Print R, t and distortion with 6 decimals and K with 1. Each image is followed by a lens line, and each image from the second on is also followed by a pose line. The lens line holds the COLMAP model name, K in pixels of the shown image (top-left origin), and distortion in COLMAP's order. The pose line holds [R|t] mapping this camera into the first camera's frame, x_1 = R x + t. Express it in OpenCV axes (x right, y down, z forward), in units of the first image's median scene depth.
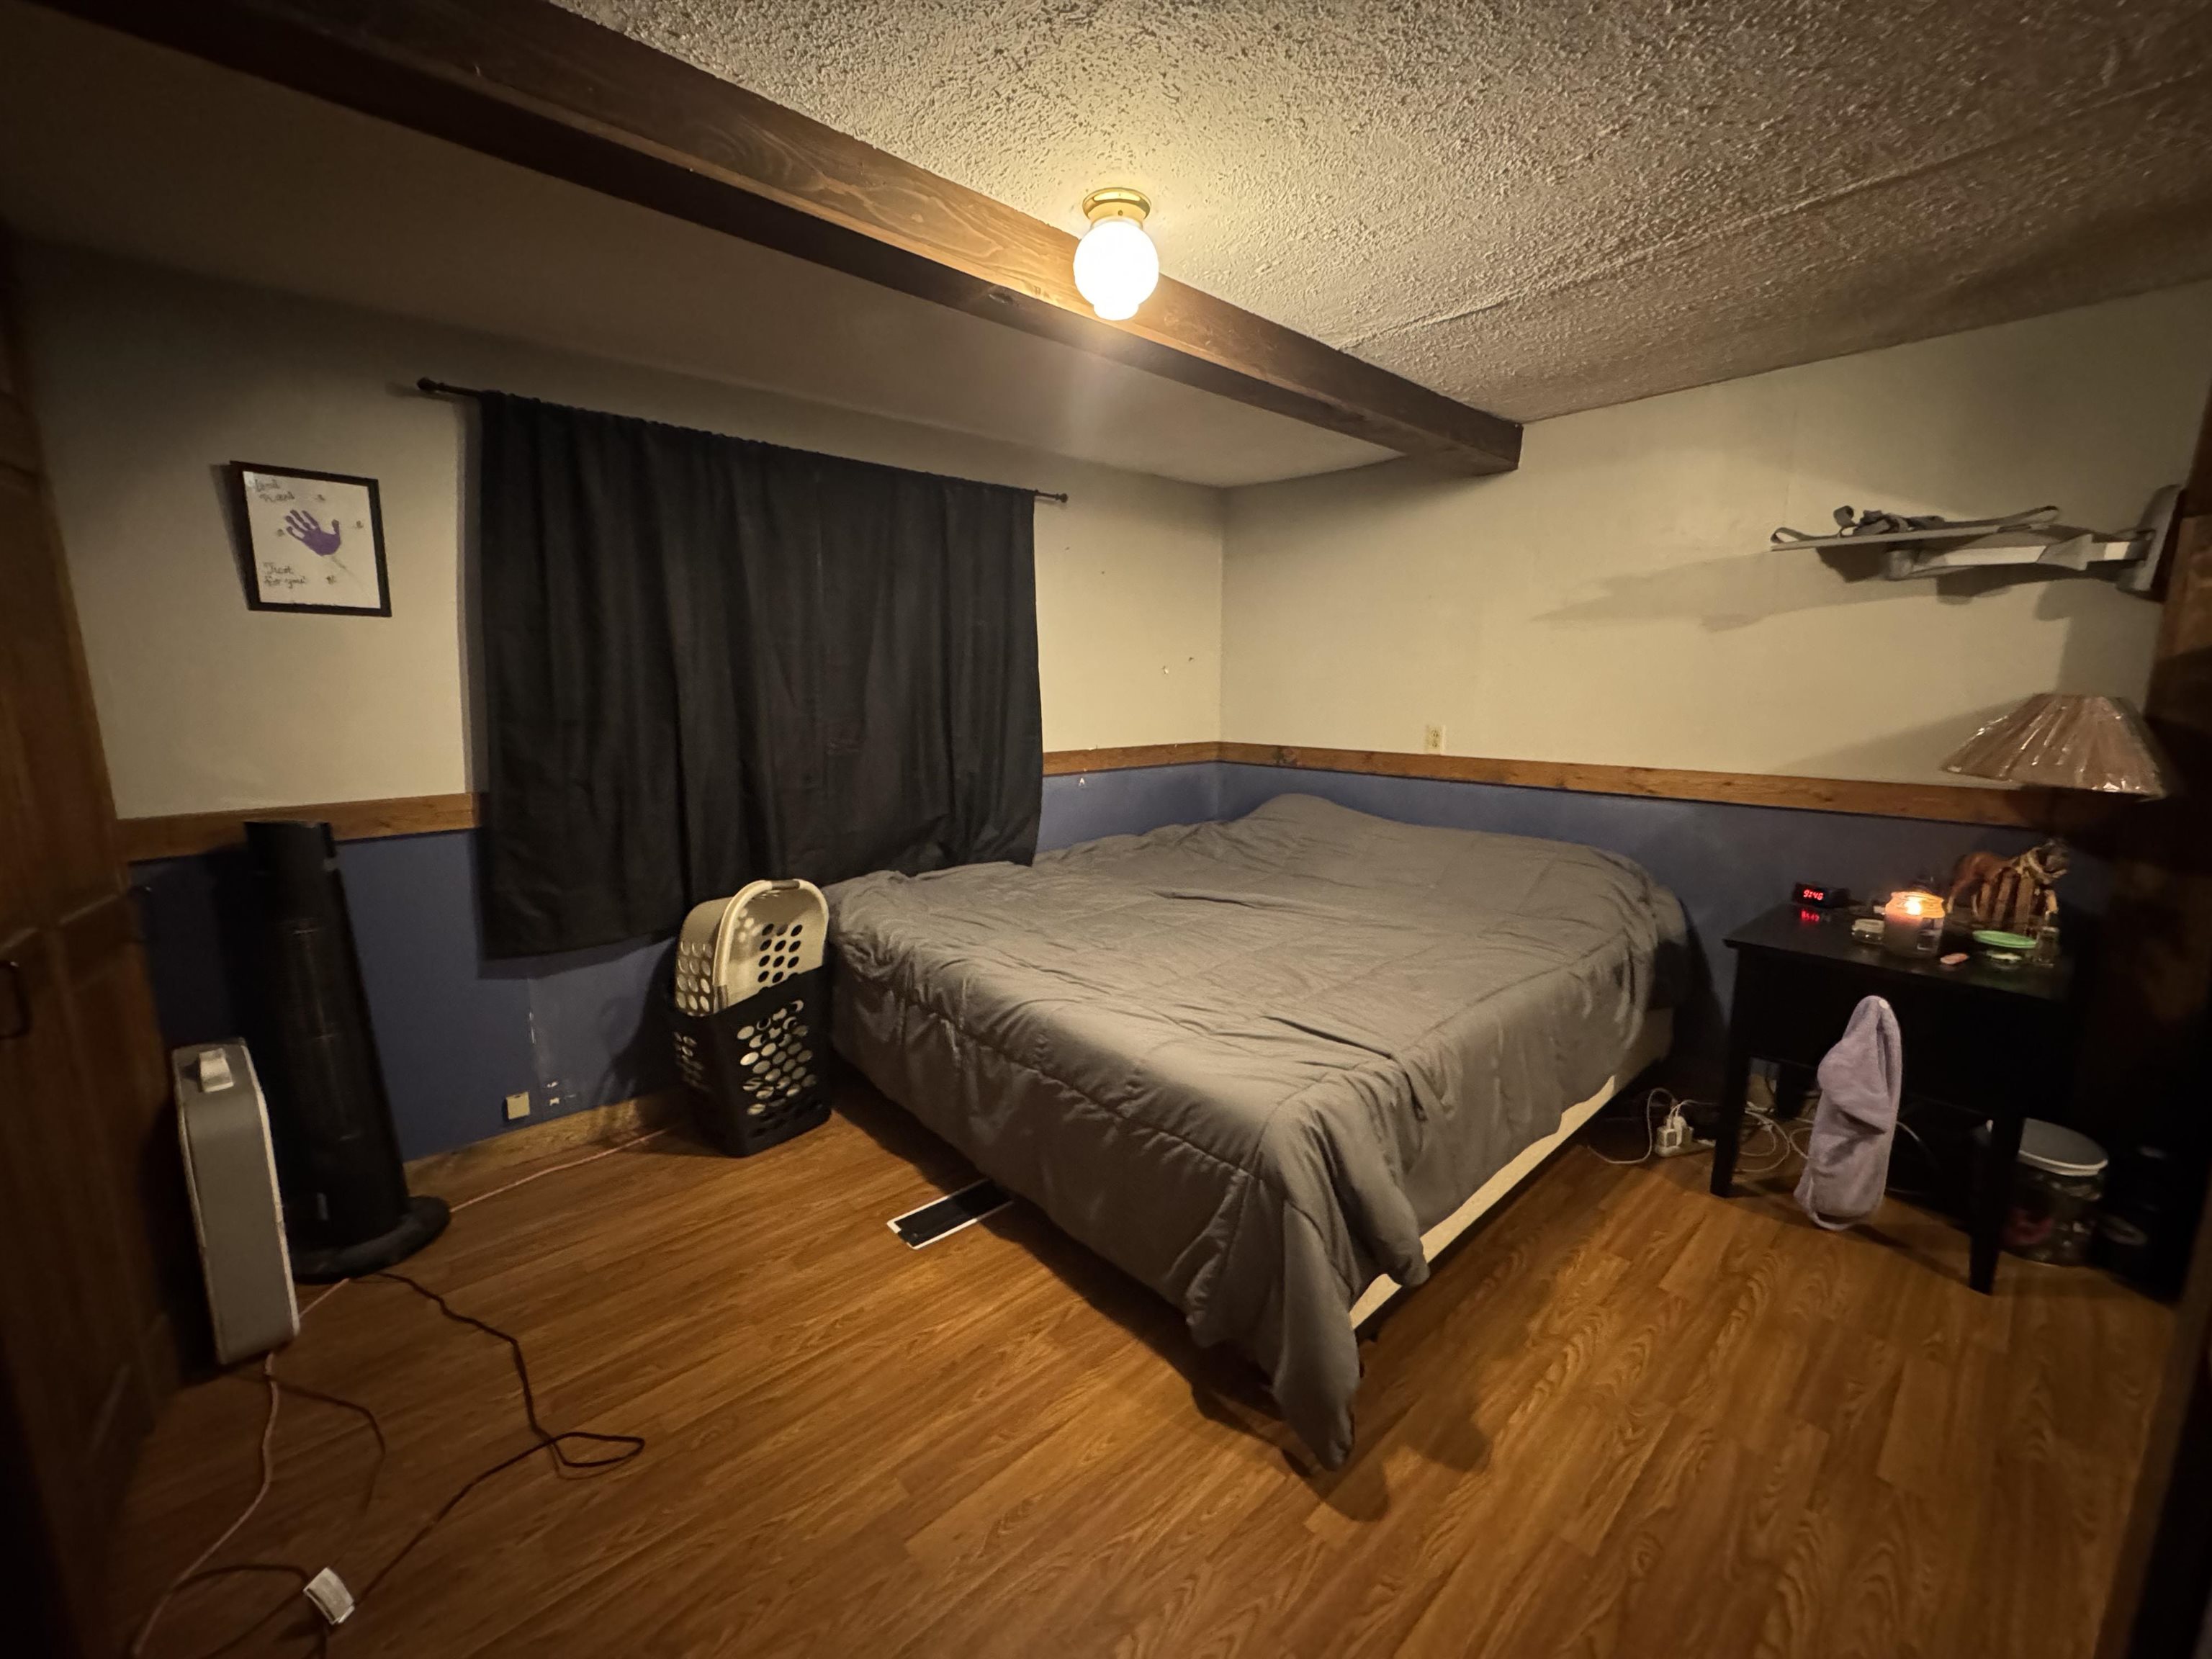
lens RADIAL K [[875.5, 0, 1119.1], [0, 875.5, 828.9], [0, 0, 1]] dist [-0.001740, 0.000532]
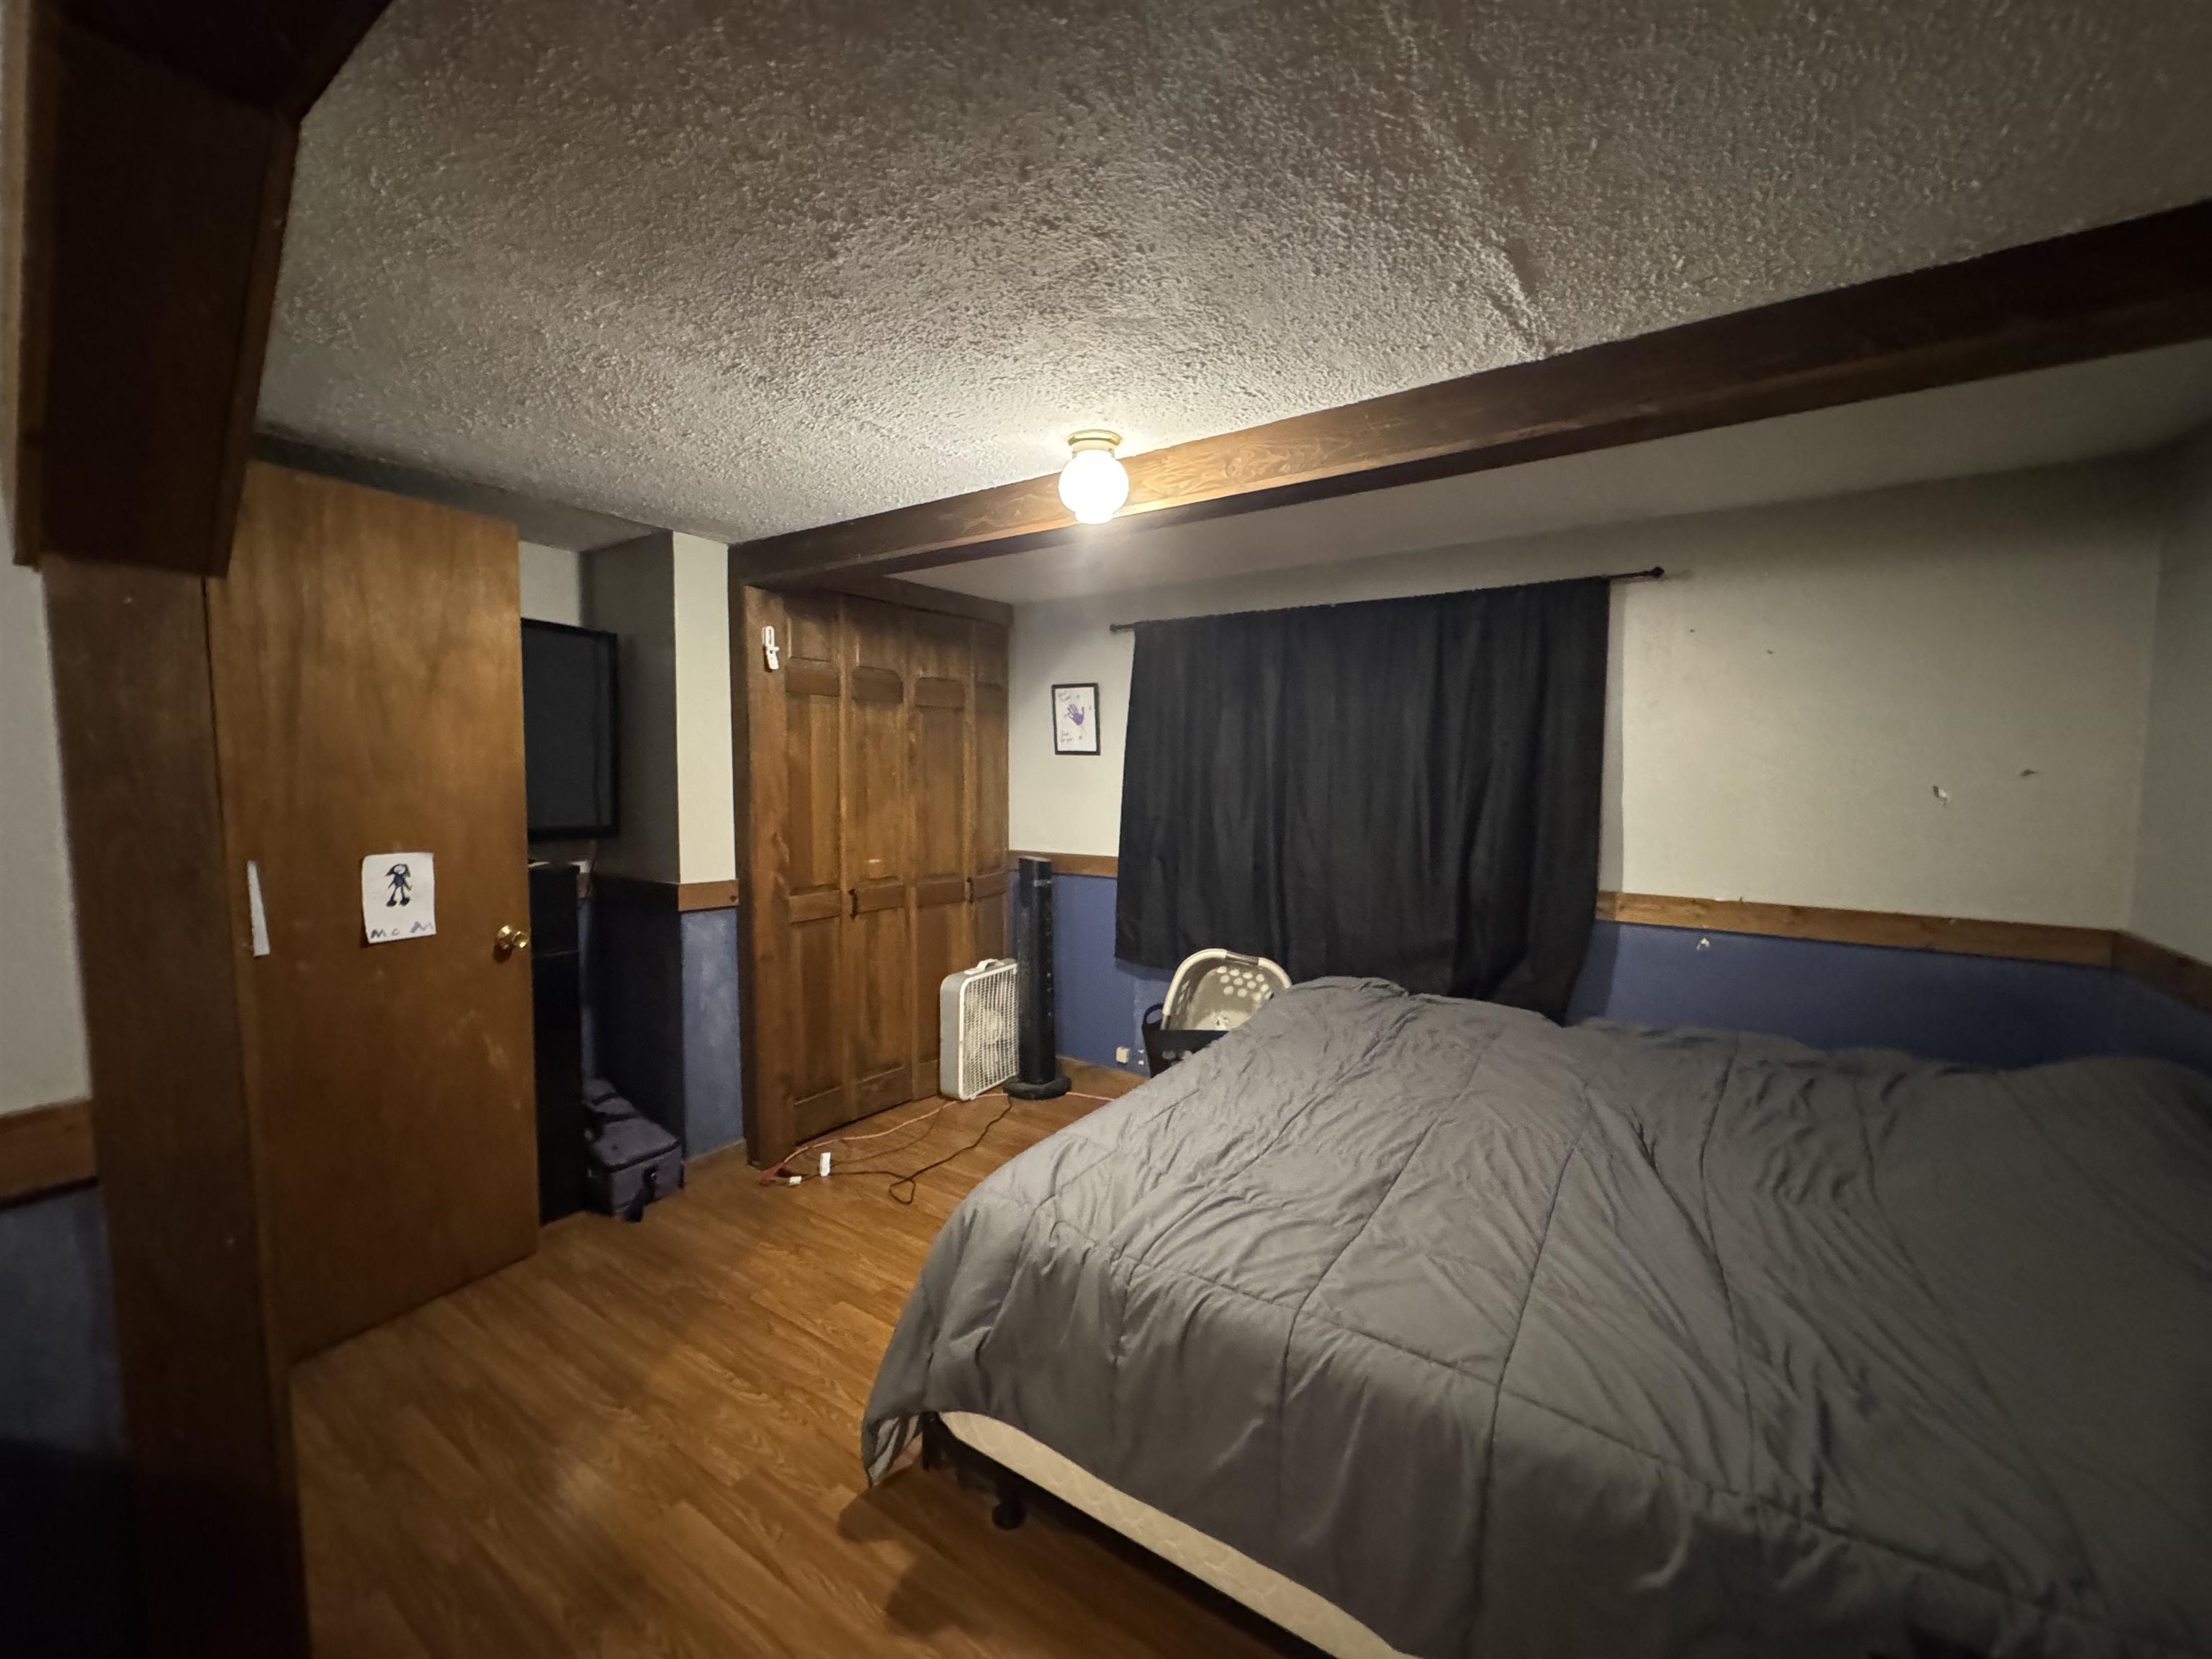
lens RADIAL K [[875.5, 0, 1091.4], [0, 875.5, 827.9], [0, 0, 1]] dist [-0.001740, 0.000532]
pose [[0.224643, 0.069600, -0.971952, 1.008936], [-0.166499, 0.985519, 0.032090, -0.162167], [0.960111, 0.154620, 0.232978, 0.633402]]
